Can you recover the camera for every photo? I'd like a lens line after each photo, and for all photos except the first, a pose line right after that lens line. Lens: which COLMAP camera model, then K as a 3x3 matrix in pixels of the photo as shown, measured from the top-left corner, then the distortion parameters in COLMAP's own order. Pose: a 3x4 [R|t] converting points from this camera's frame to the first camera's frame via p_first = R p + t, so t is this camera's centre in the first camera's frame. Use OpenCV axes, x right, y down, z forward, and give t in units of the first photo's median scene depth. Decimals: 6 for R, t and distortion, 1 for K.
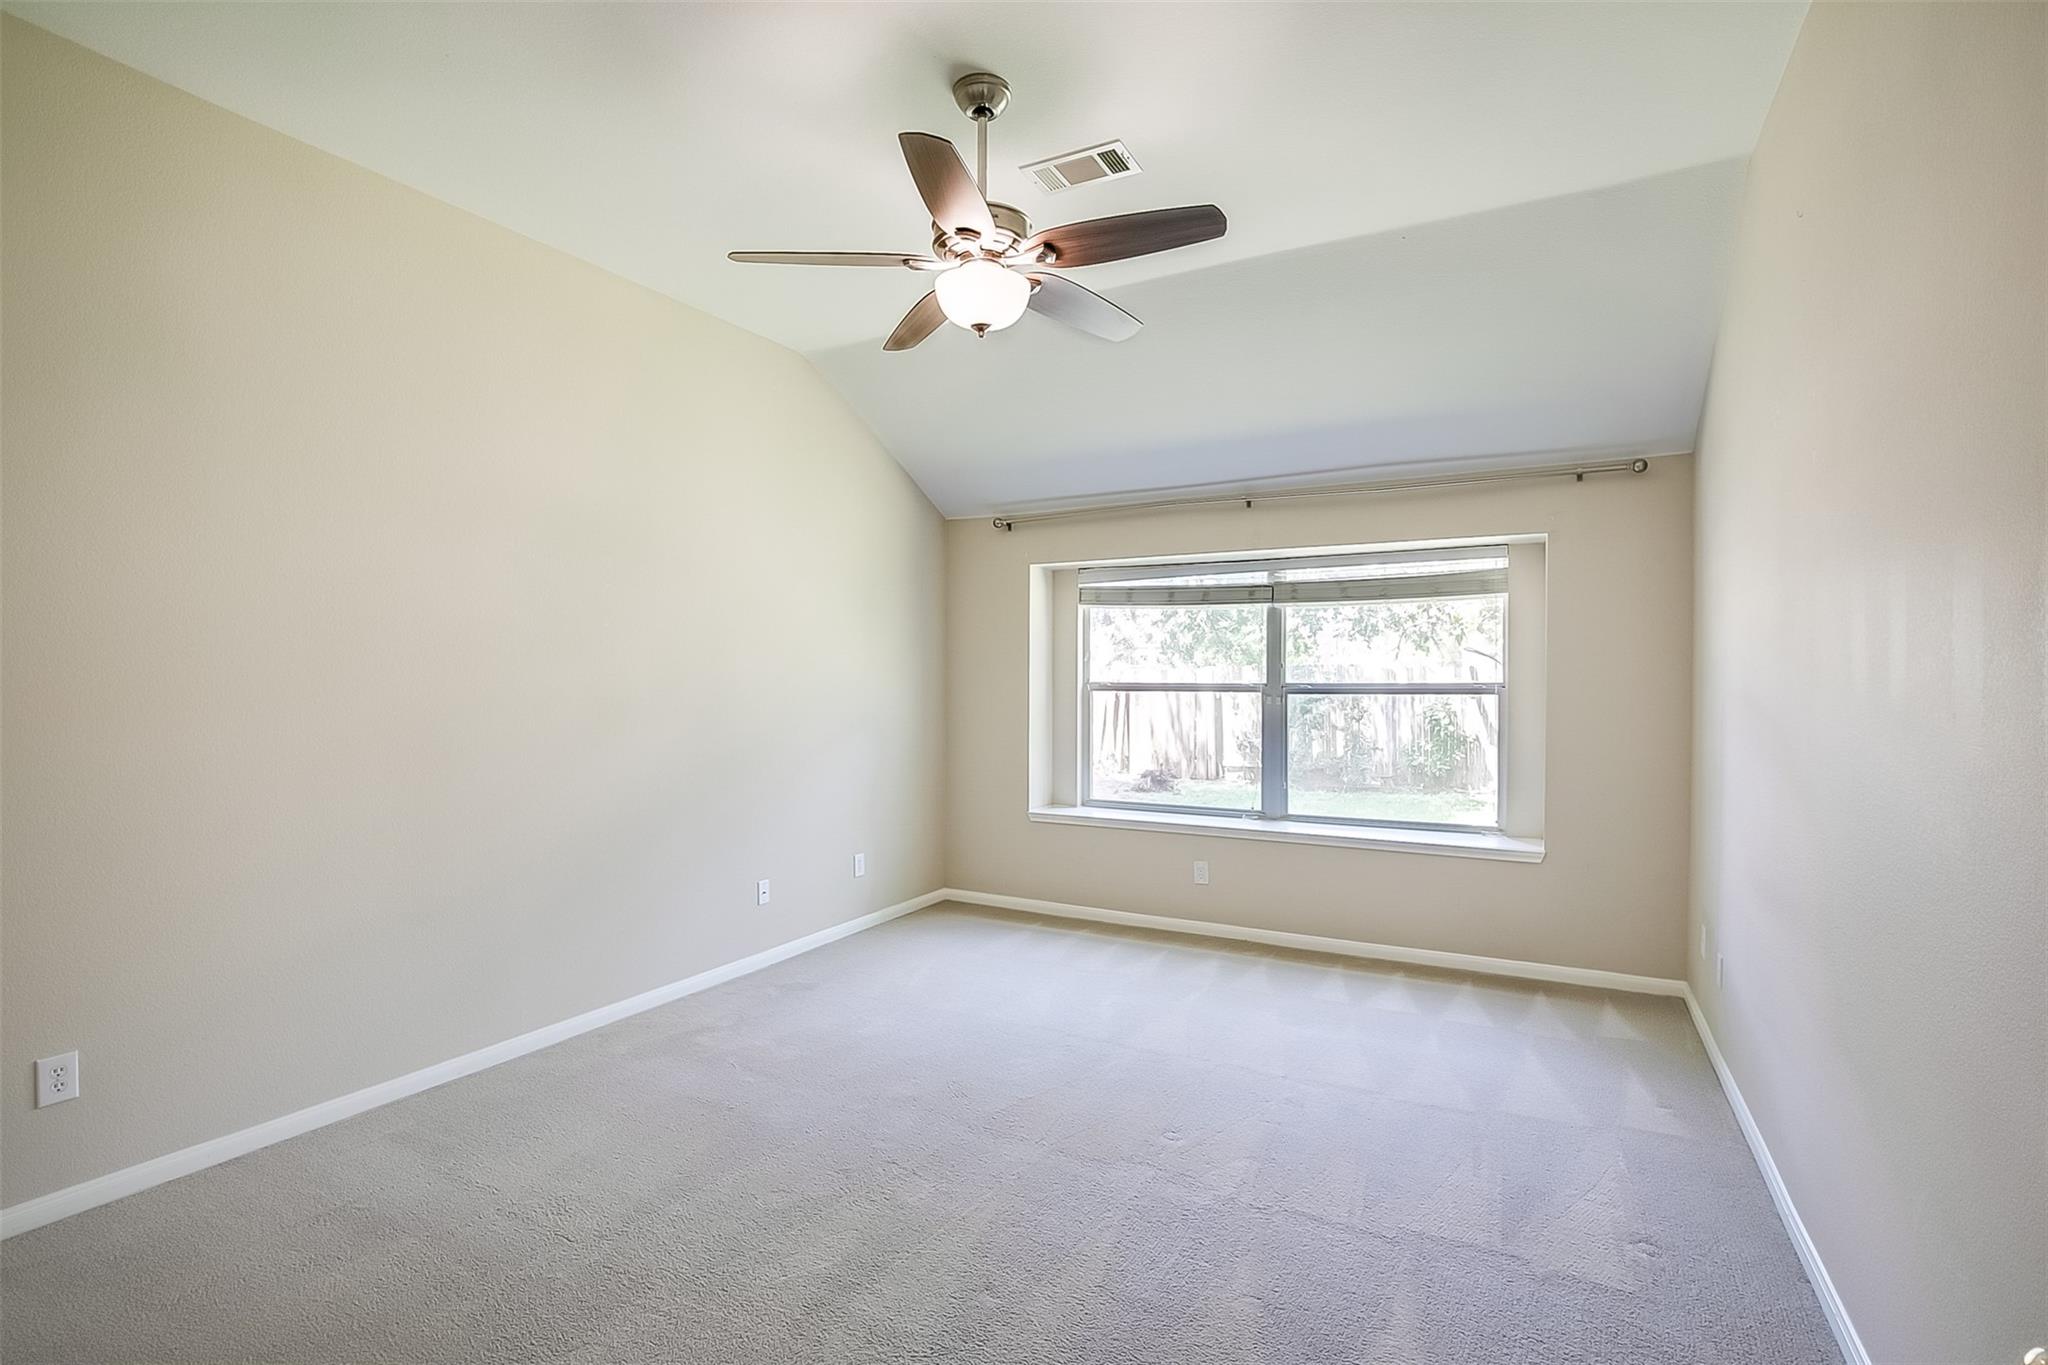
lens RADIAL K [[981.9, 0, 1024.0], [0, 981.9, 682.5], [0, 0, 1]] dist [-0.021496, 0.000828]
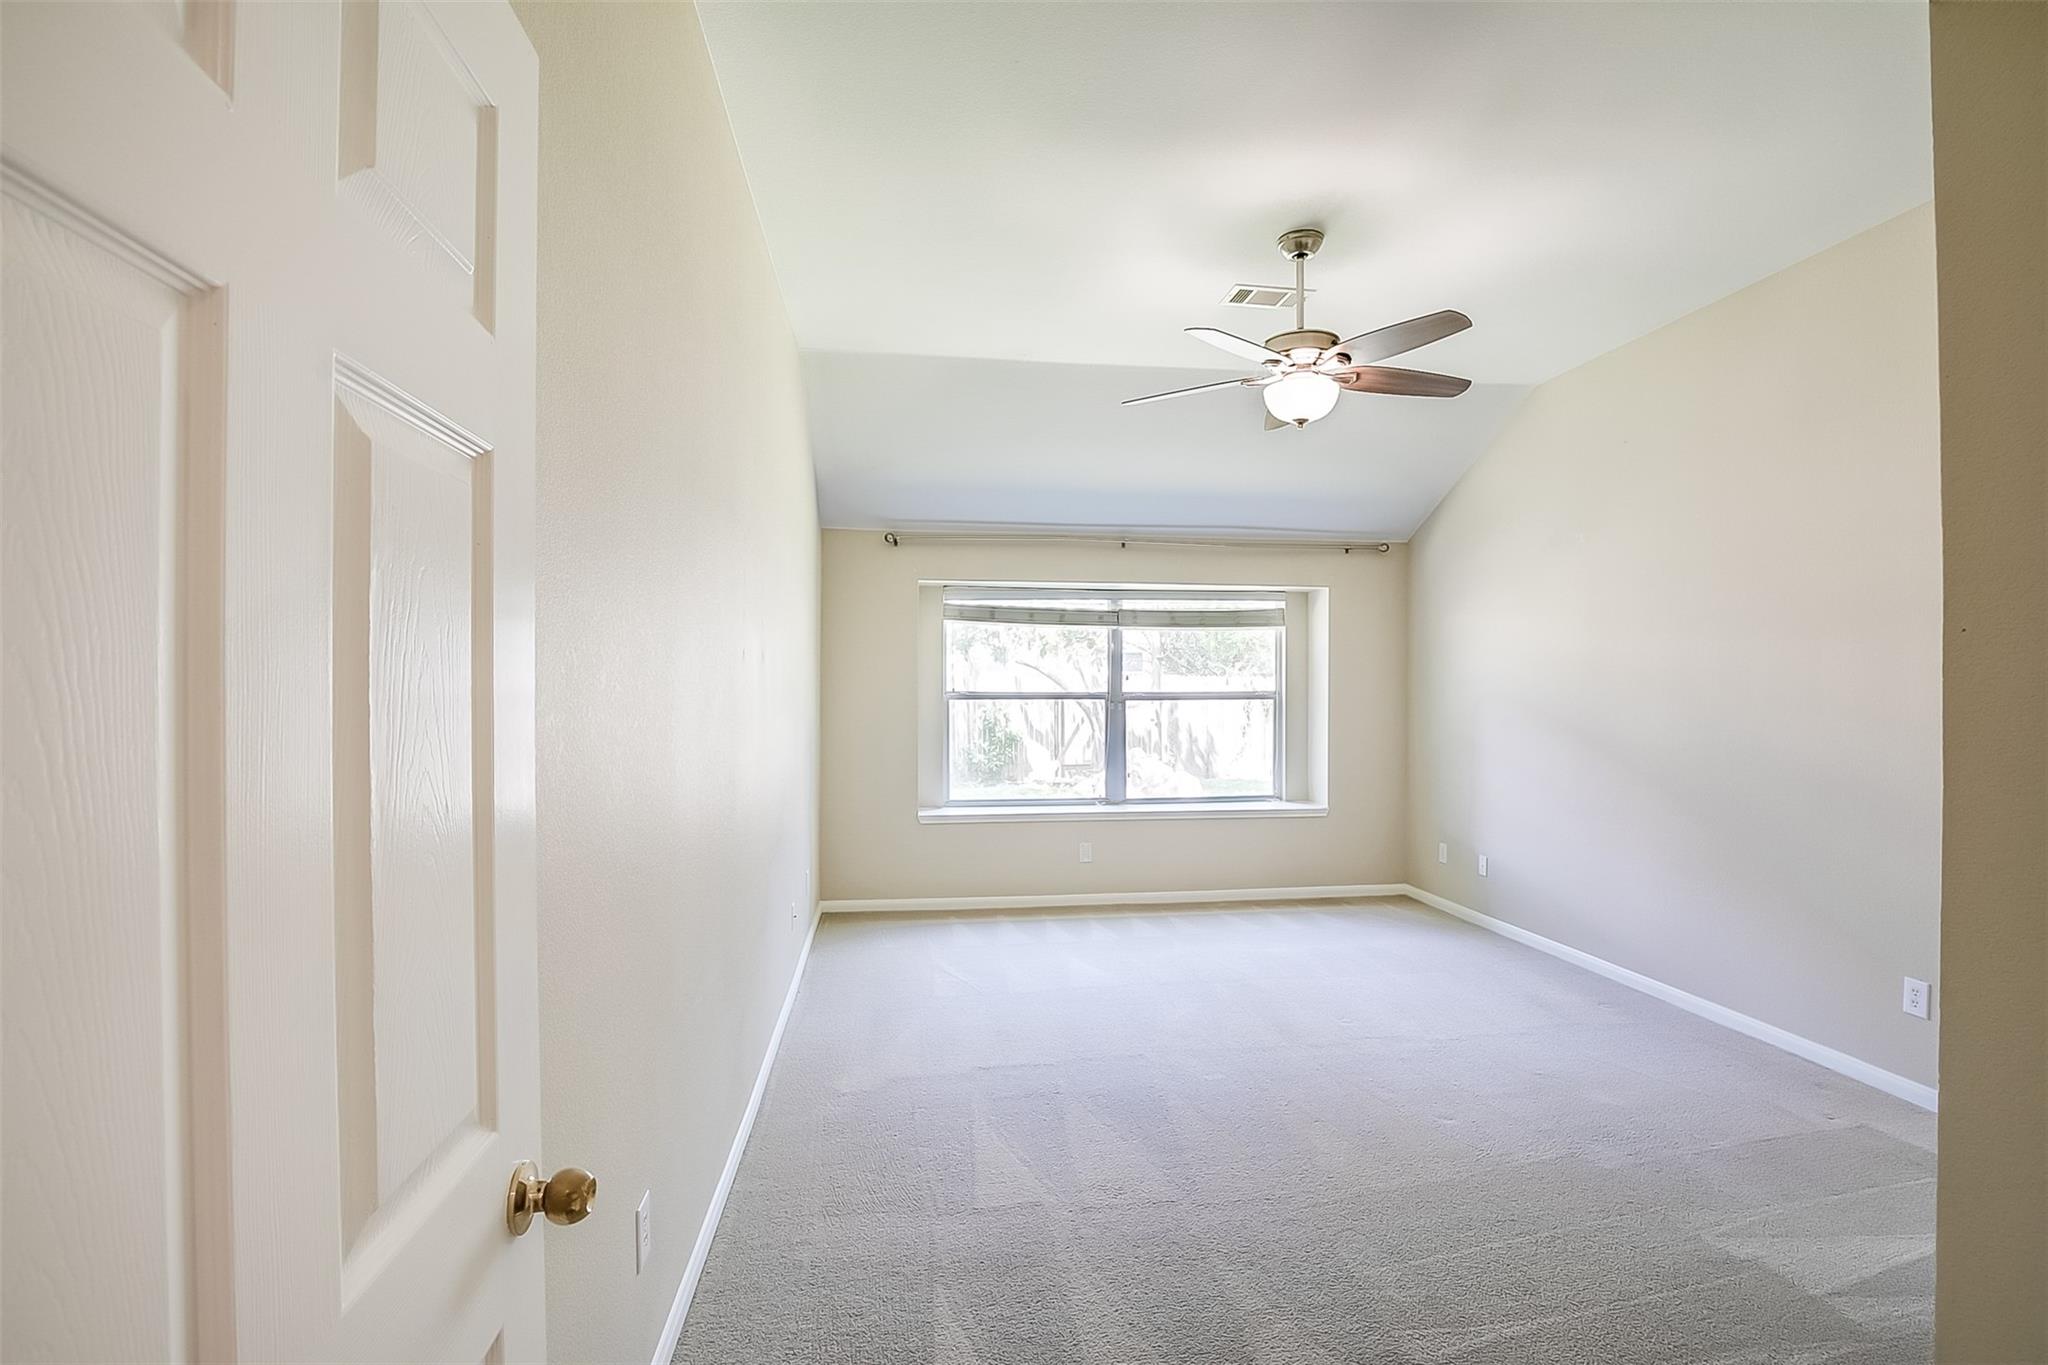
lens RADIAL K [[960.8, 0, 1028.8], [0, 960.8, 688.3], [0, 0, 1]] dist [-0.016839, 0.000506]
pose [[0.791453, -0.001185, 0.611229, -0.561488], [0.005017, 0.999977, -0.004558, 0.001046], [-0.611210, 0.006674, 0.791440, 0.120104]]
